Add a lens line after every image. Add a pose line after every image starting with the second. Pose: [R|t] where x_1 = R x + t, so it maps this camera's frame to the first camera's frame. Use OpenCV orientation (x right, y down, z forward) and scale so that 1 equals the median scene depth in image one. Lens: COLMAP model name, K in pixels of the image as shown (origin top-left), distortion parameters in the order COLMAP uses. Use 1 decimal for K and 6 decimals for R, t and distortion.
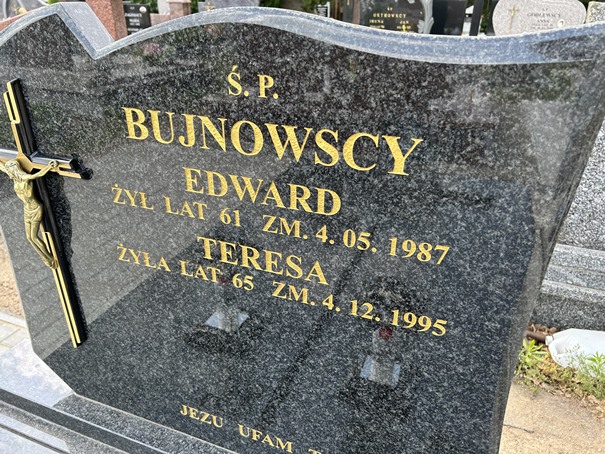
lens RADIAL K [[451.5, 0, 304.3], [0, 451.5, 225.9], [0, 0, 1]] dist [0.031476, -0.025856]
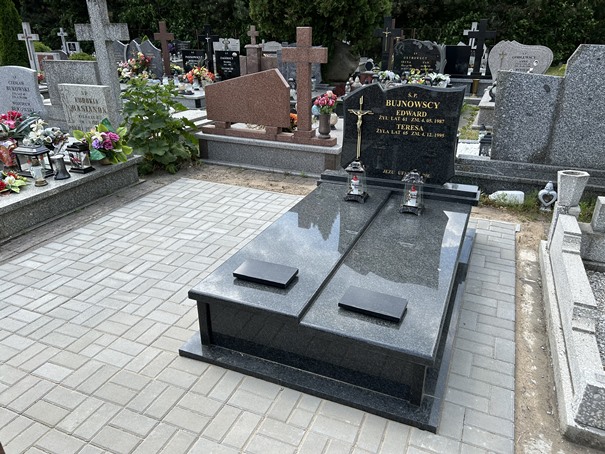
lens RADIAL K [[451.5, 0, 304.5], [0, 451.5, 229.5], [0, 0, 1]] dist [0.031476, -0.025856]
pose [[0.999364, 0.003784, -0.035448, -1.210098], [-0.005493, 0.998821, -0.048228, 1.630297], [0.035223, 0.048392, 0.998207, -4.588981]]
